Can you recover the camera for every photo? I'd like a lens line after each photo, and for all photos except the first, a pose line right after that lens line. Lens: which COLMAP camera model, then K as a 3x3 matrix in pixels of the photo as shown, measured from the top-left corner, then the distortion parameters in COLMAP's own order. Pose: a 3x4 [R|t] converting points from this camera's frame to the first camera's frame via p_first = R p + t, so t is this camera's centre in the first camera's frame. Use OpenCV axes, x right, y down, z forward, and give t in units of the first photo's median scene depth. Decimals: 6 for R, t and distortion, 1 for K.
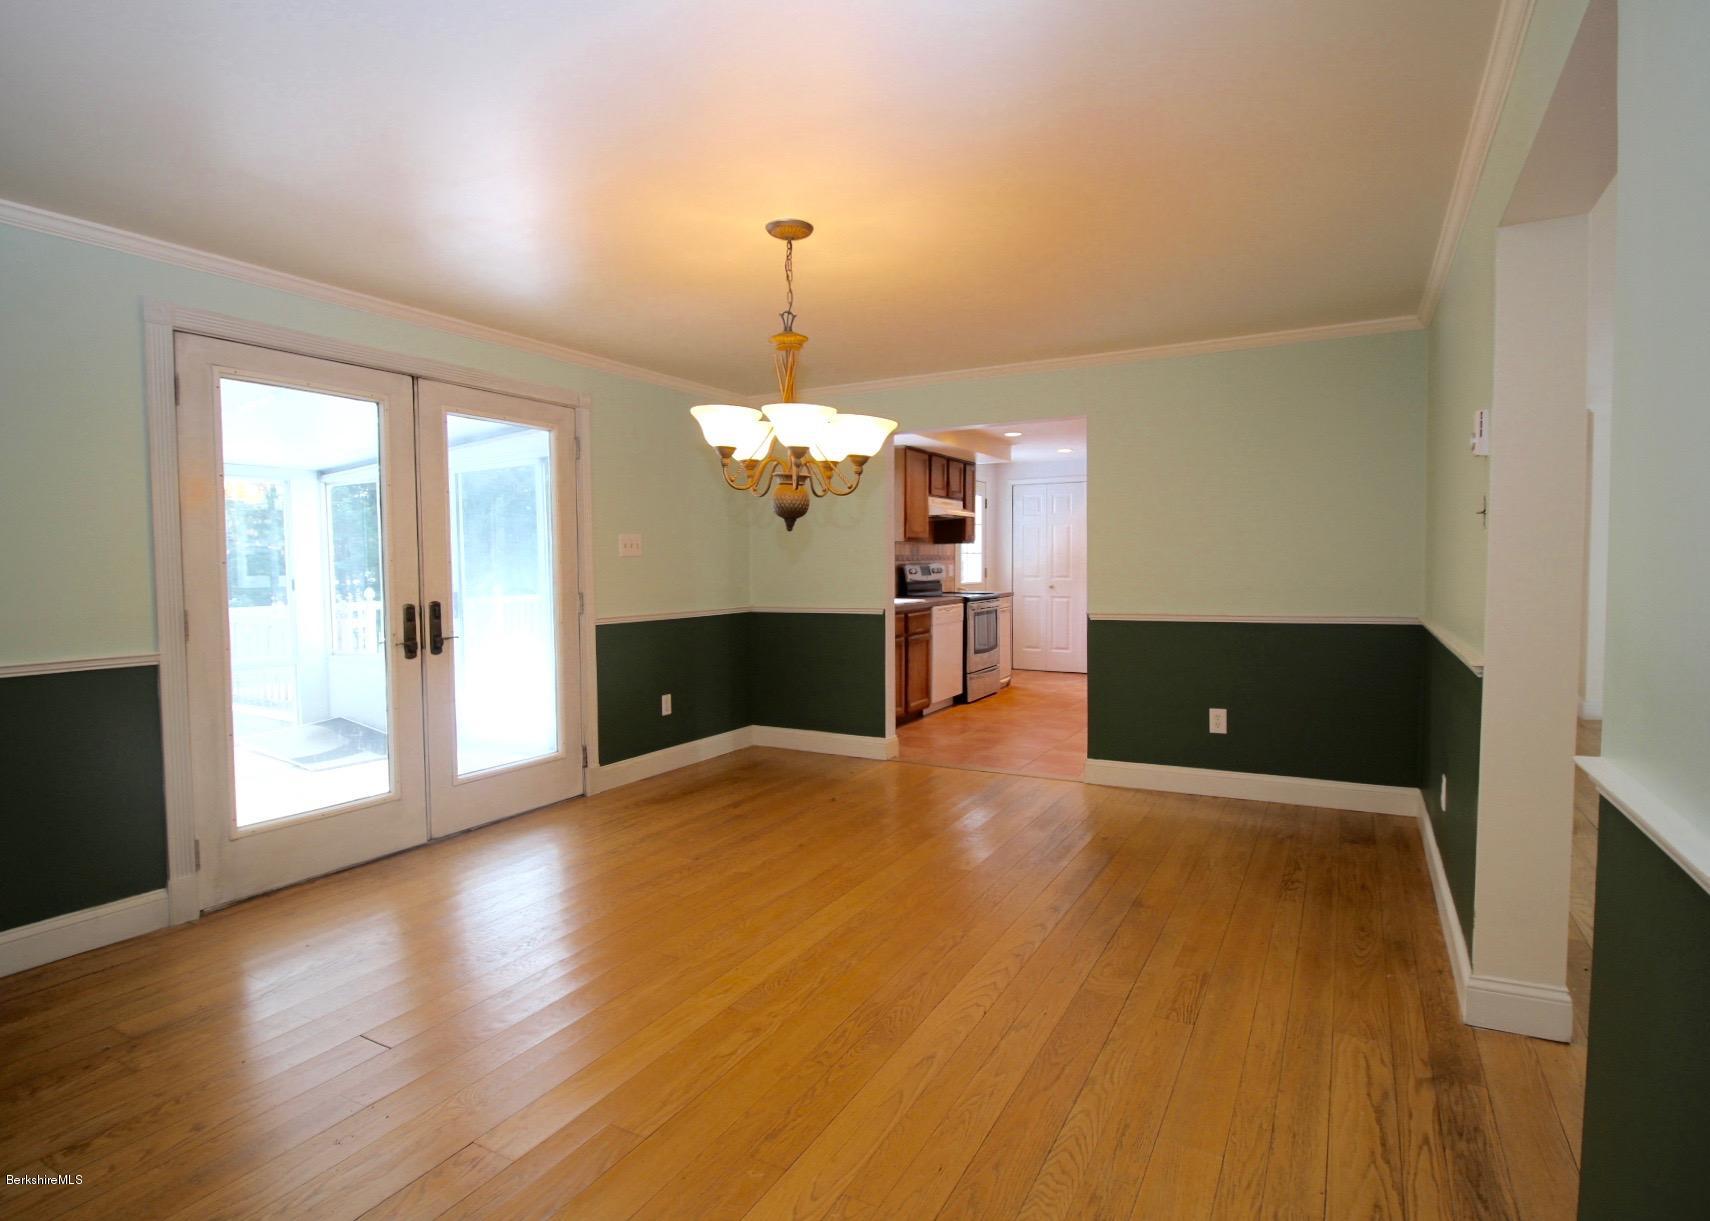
lens RADIAL K [[906.3, 0, 855.0], [0, 906.3, 610.5], [0, 0, 1]] dist [-0.017948, -0.000269]
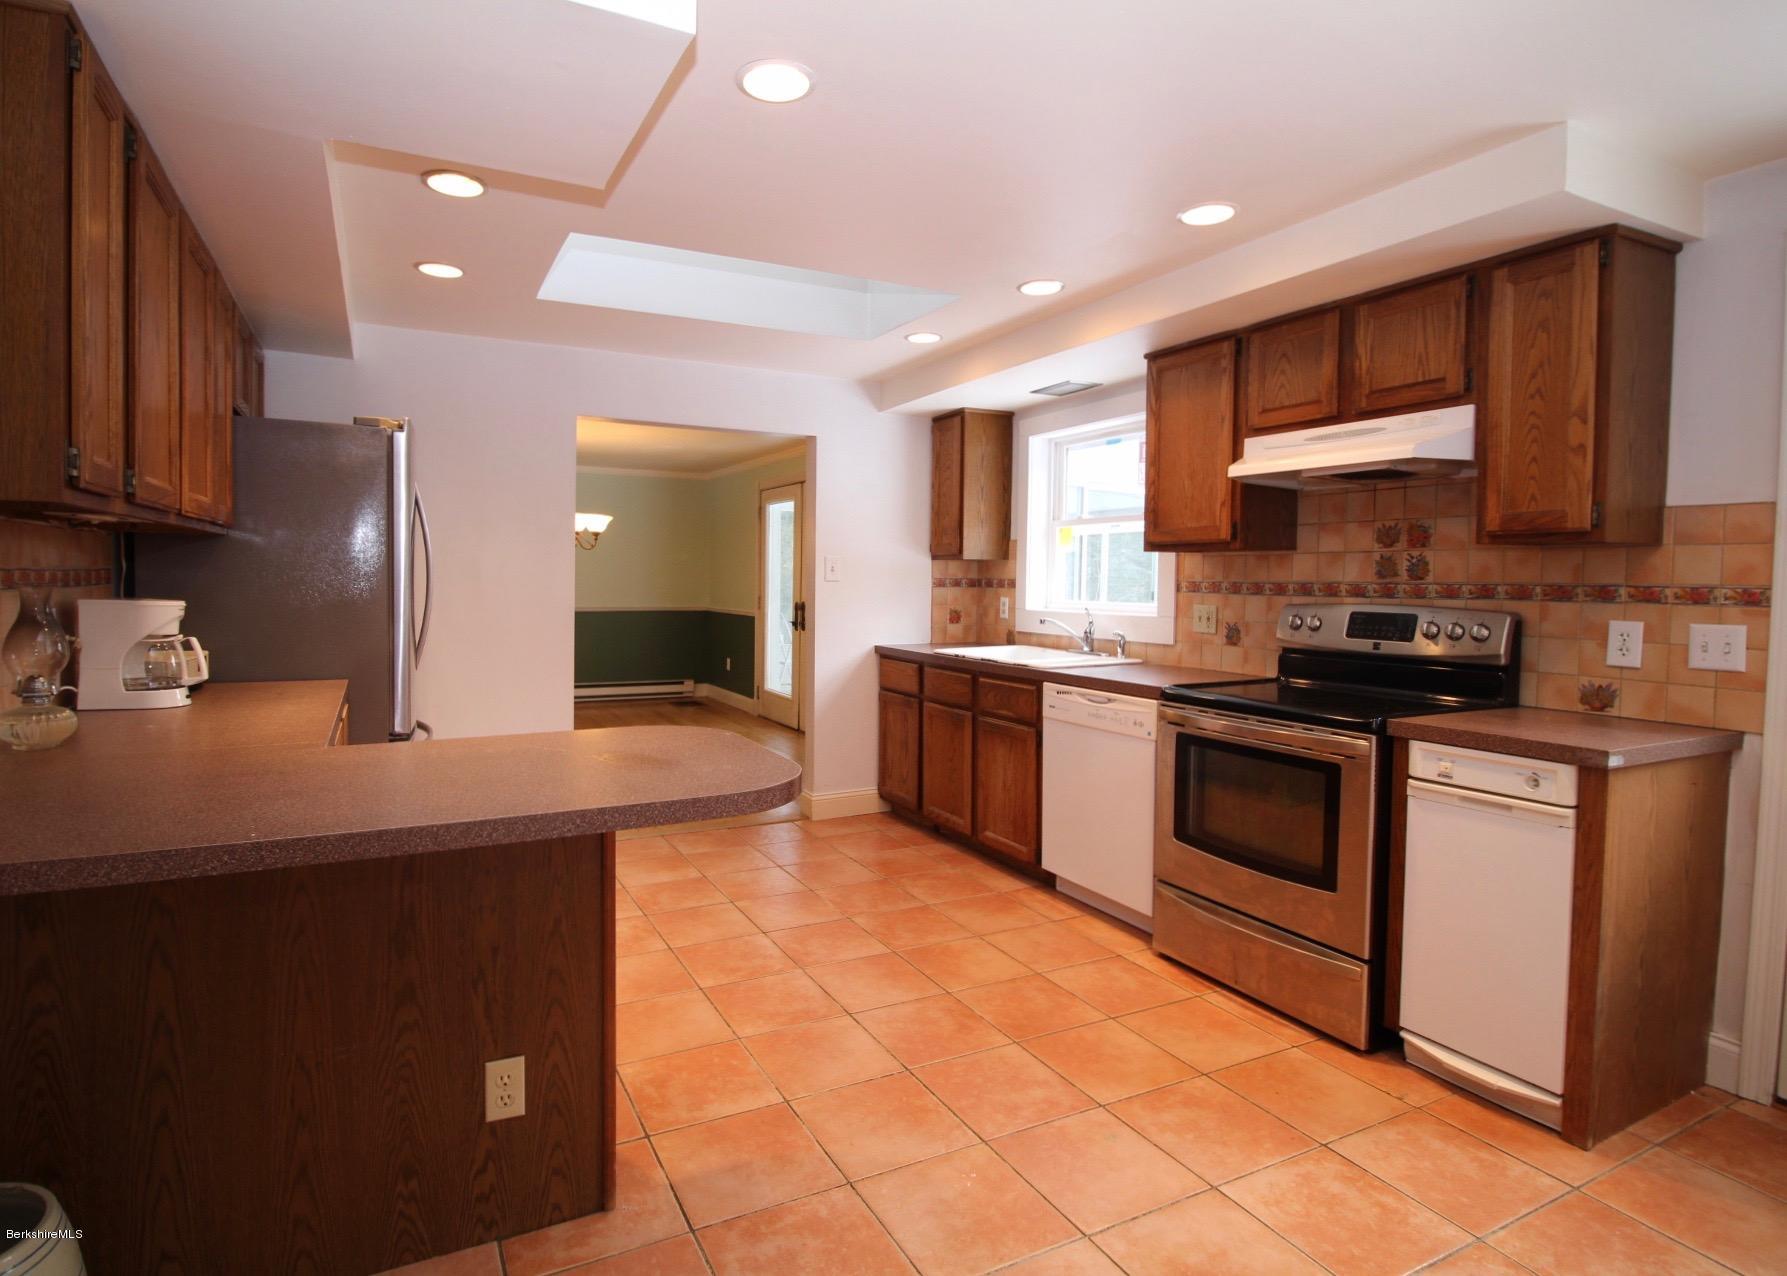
lens RADIAL K [[949.6, 0, 886.8], [0, 949.6, 604.0], [0, 0, 1]] dist [-0.000217, -0.000089]
pose [[-0.551200, 0.027655, -0.833915, 1.076135], [-0.050628, 0.996500, 0.066511, -0.146132], [0.832836, 0.078880, -0.547871, 2.239819]]
